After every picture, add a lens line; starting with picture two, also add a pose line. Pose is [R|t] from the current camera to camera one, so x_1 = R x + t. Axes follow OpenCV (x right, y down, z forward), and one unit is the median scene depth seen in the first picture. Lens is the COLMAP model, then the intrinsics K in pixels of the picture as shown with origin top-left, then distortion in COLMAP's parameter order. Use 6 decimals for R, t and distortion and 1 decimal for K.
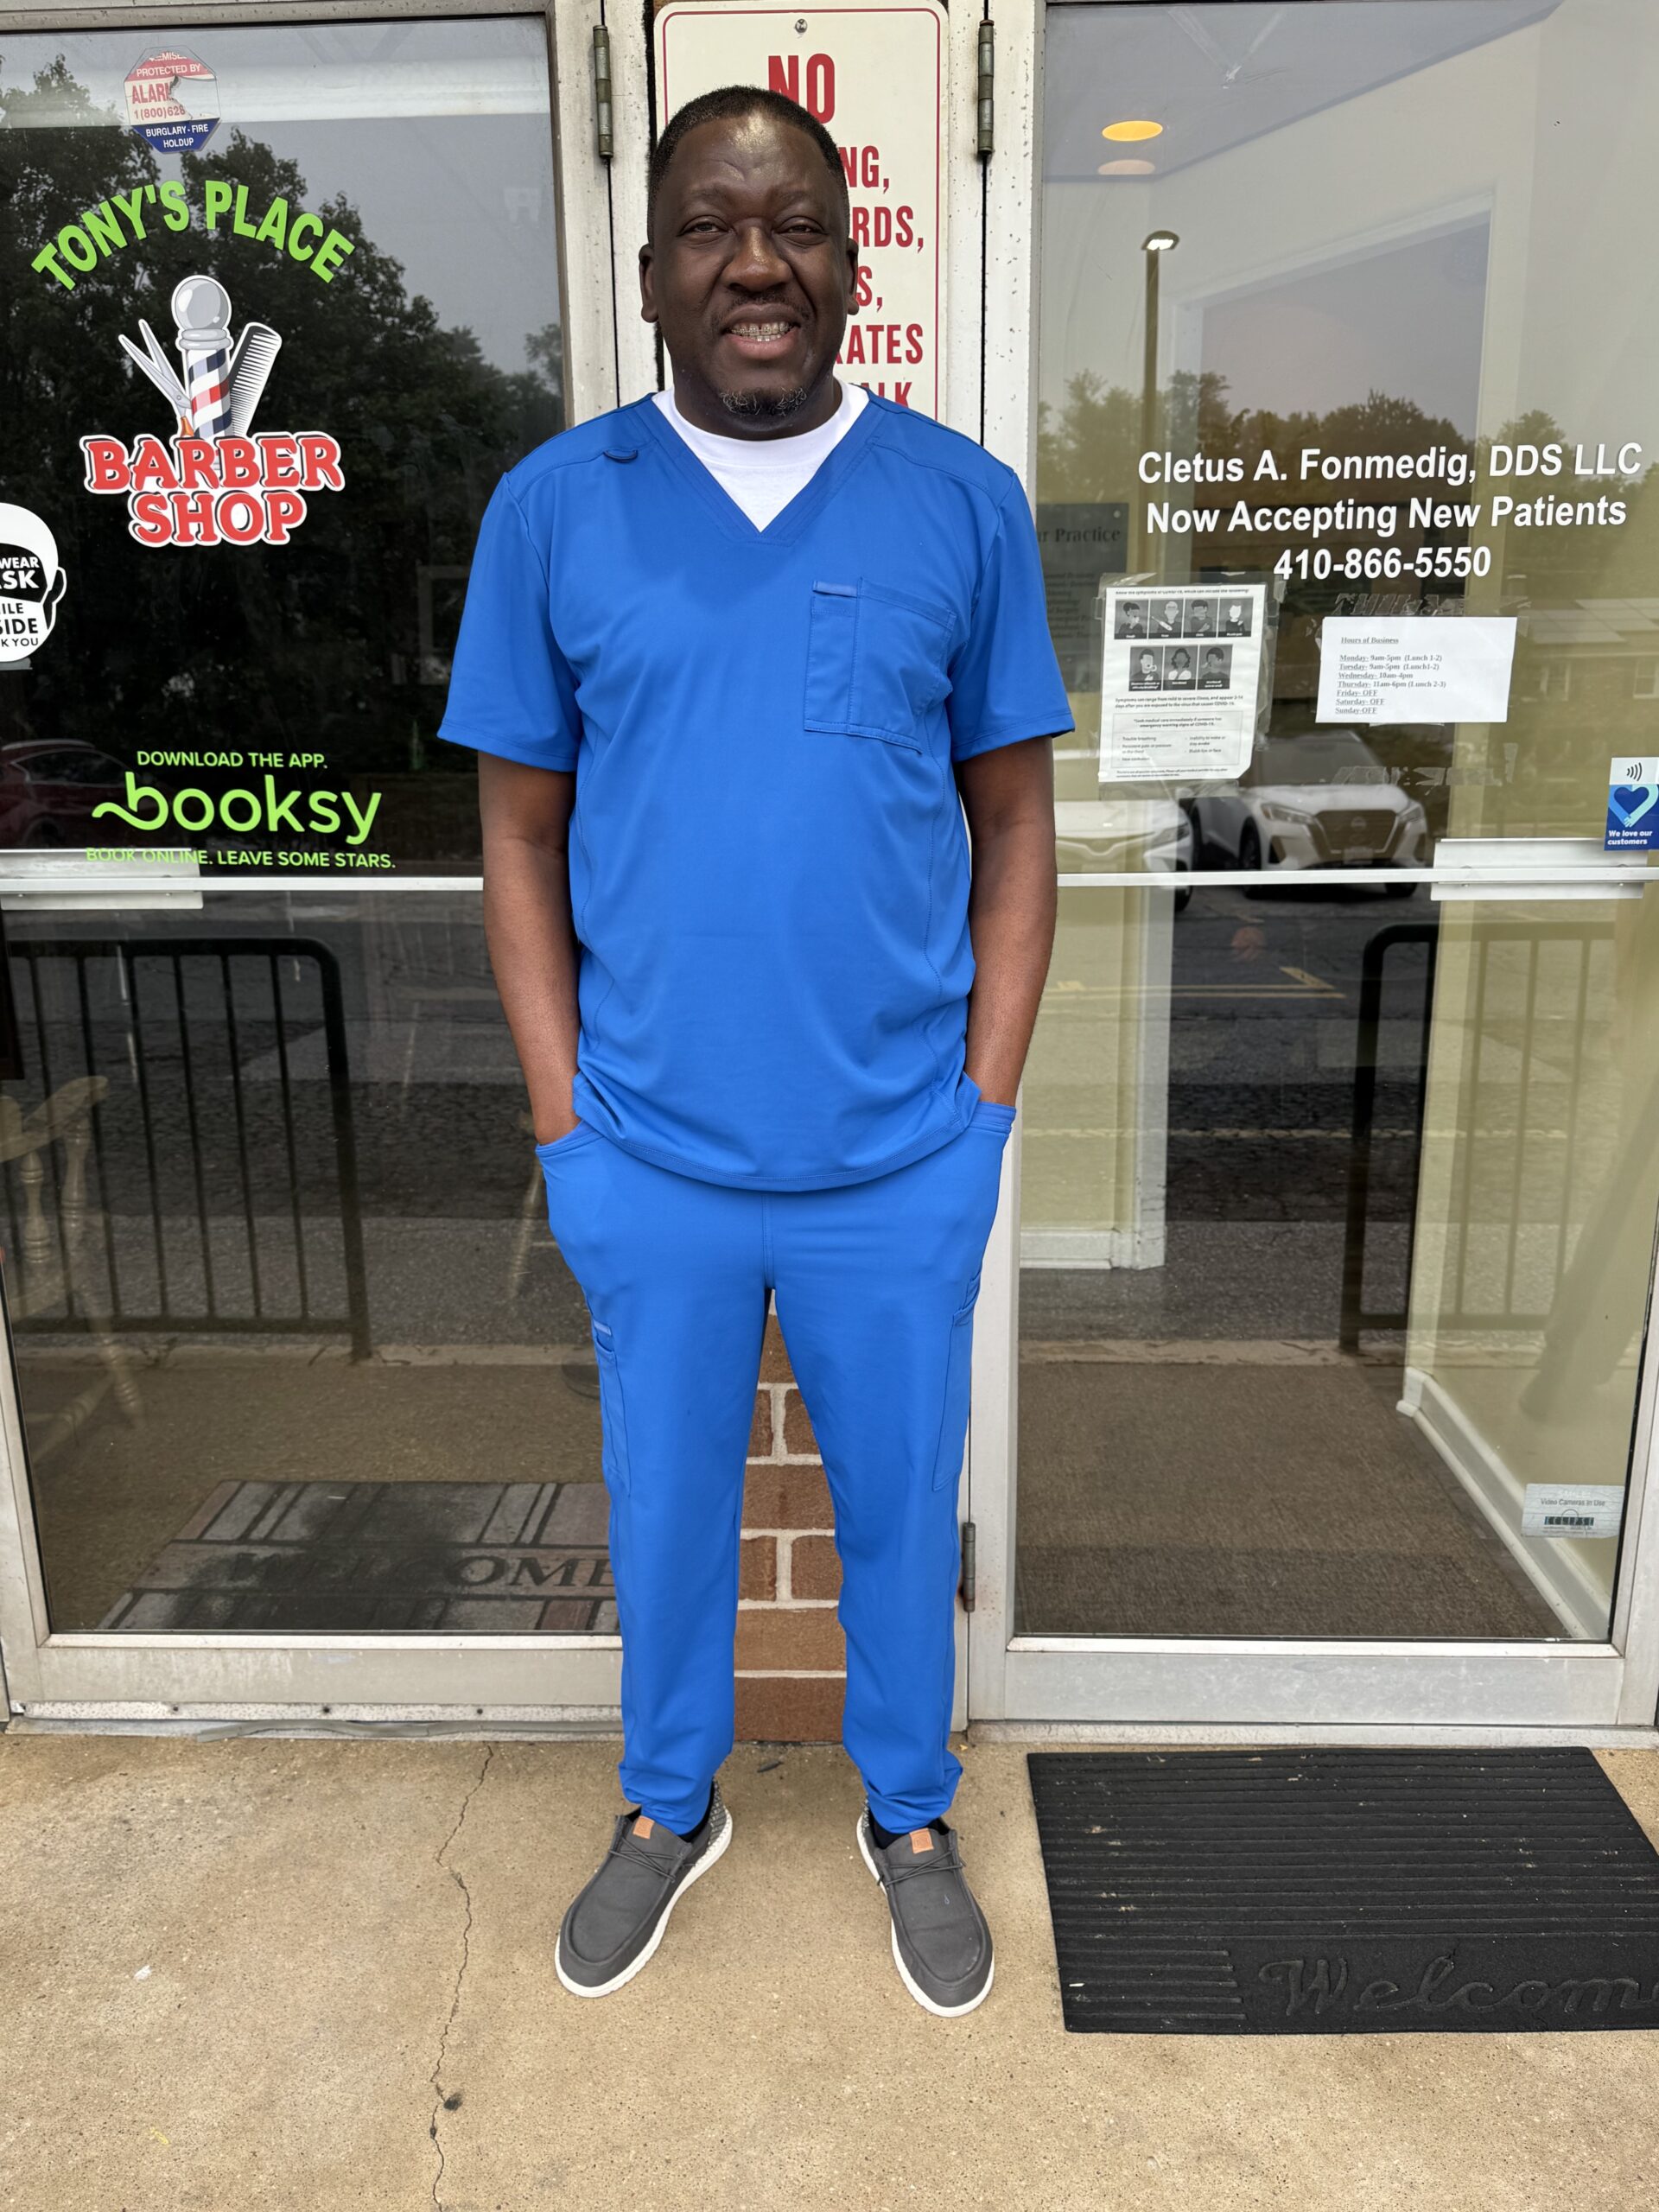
lens RADIAL K [[1669.5, 0, 829.5], [0, 1669.5, 1106.0], [0, 0, 1]] dist [-0.080442, 0.005490]
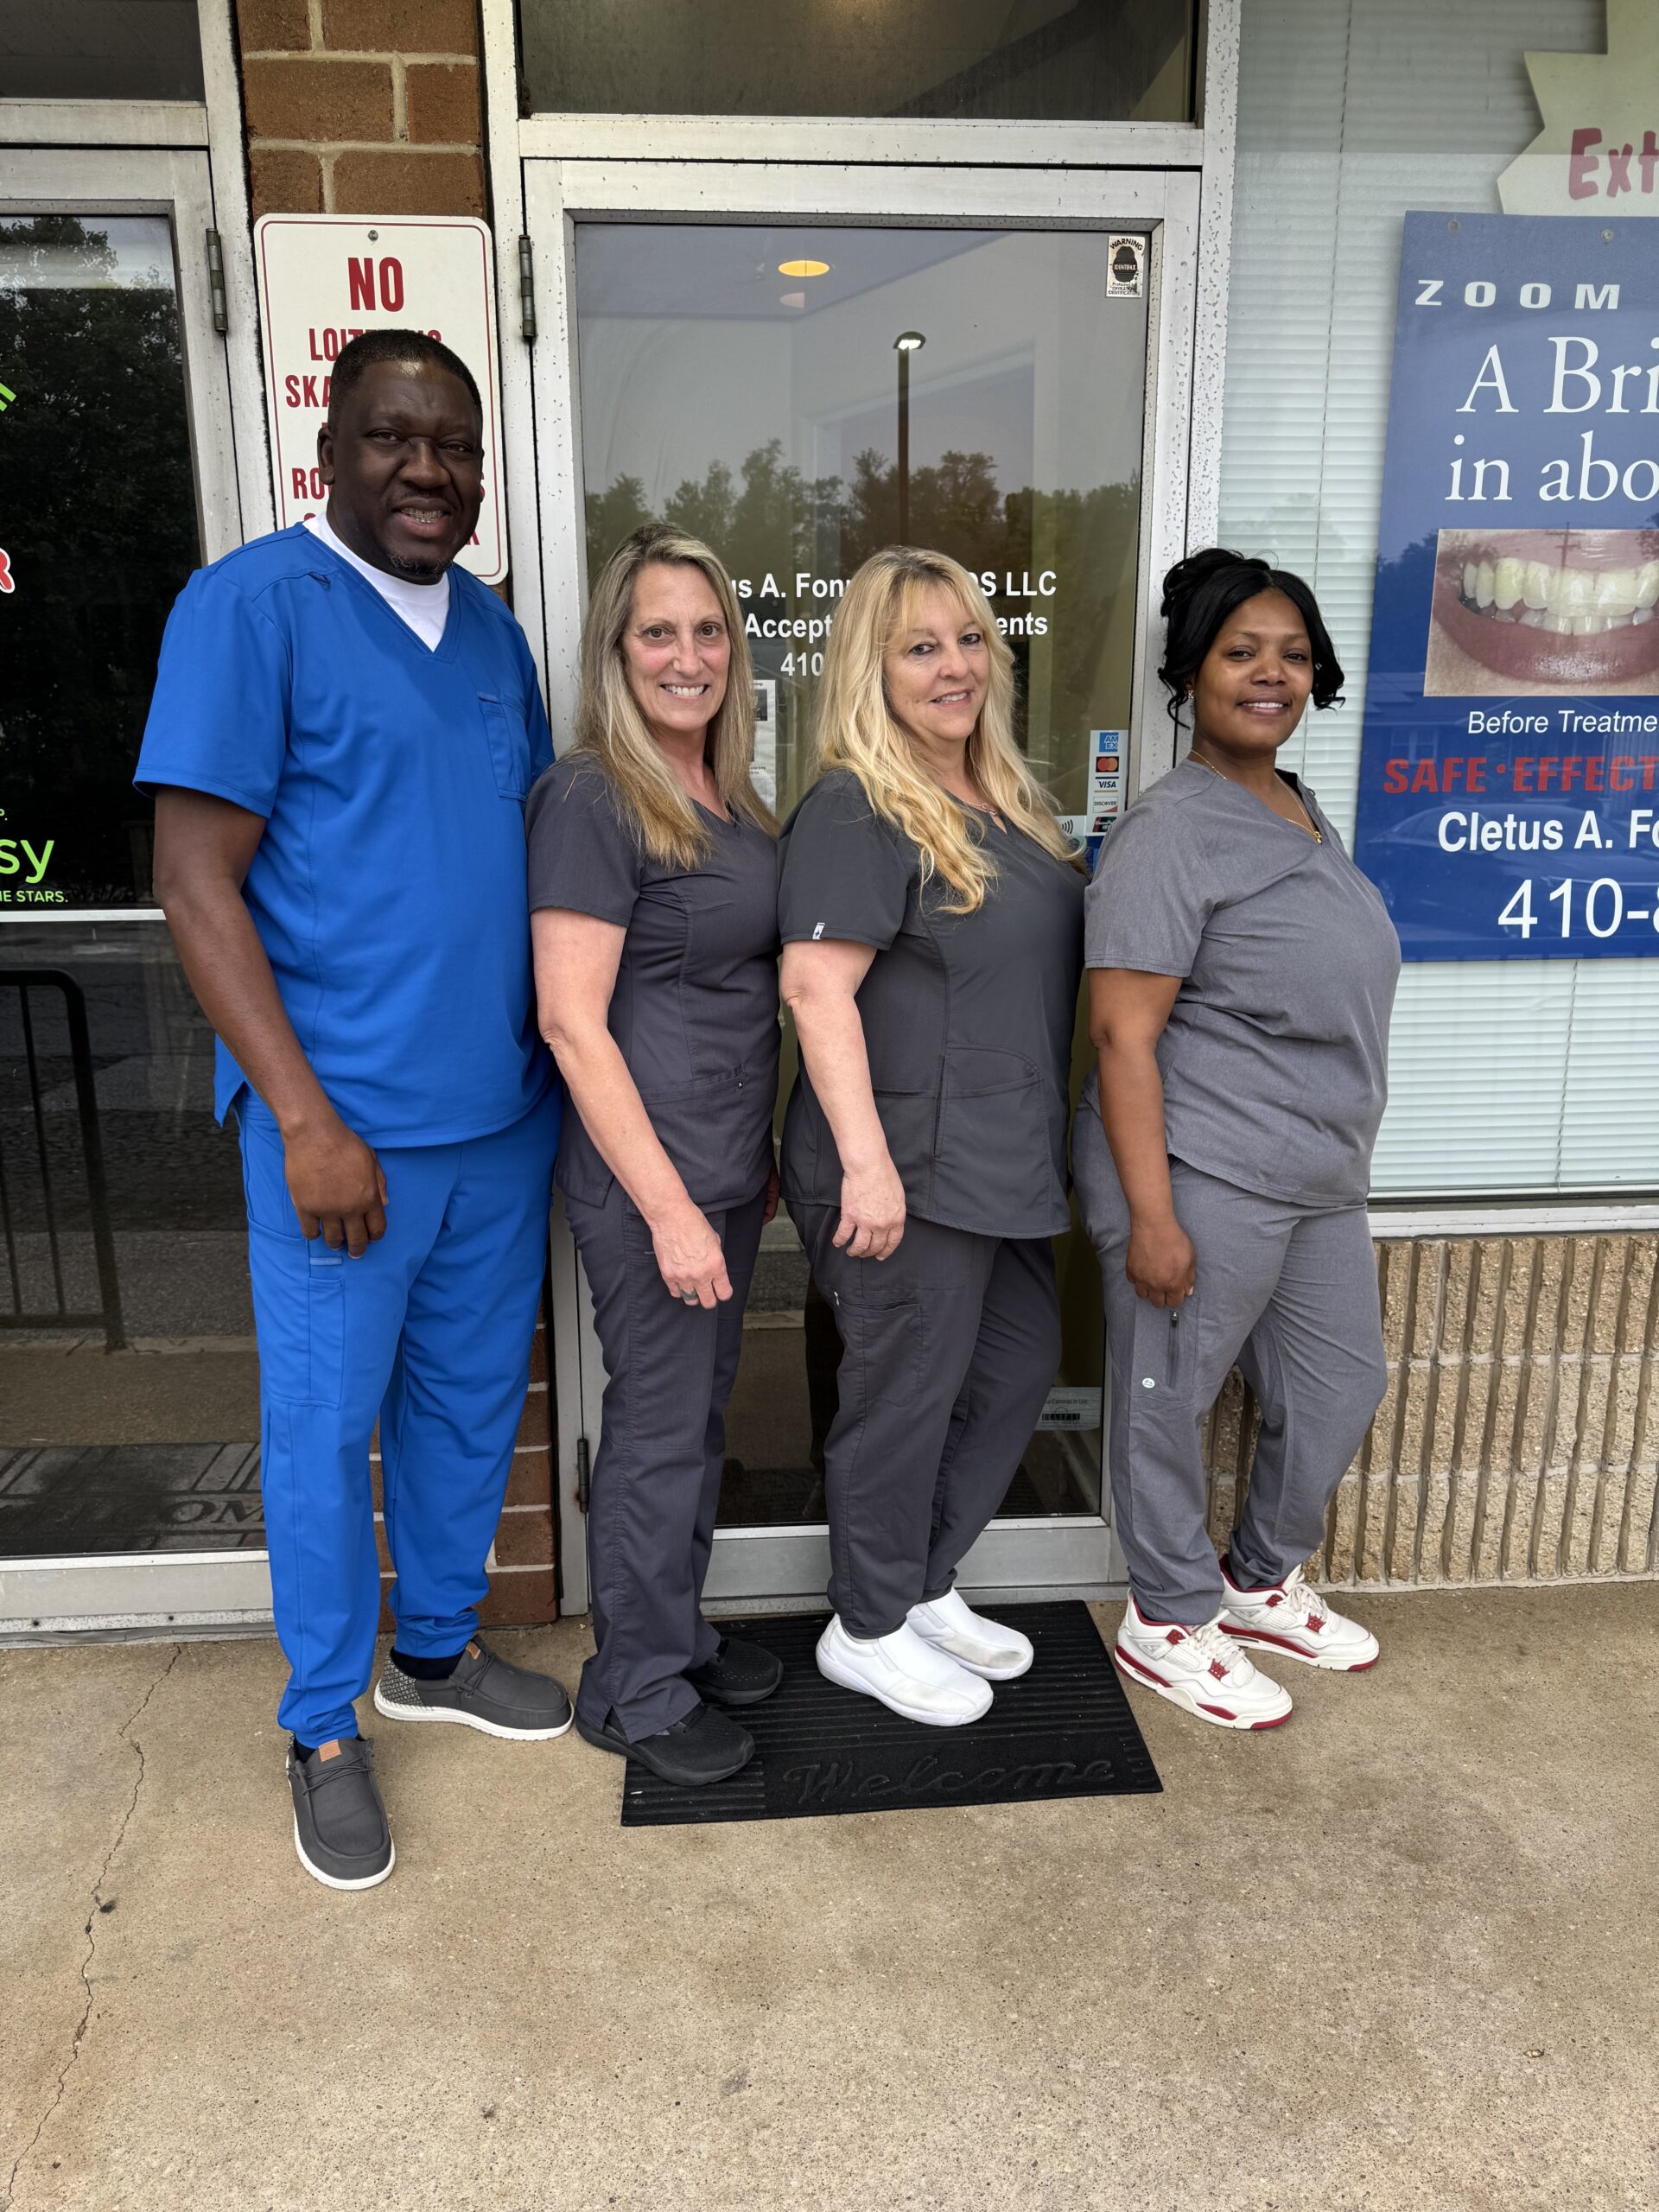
lens RADIAL K [[1530.2, 0, 829.5], [0, 1530.2, 1106.0], [0, 0, 1]] dist [-0.065788, -0.001993]
pose [[0.990080, -0.015758, 0.139621, 0.143429], [0.017633, 0.999770, -0.012206, 0.029595], [-0.139397, 0.014547, 0.990130, -0.171624]]
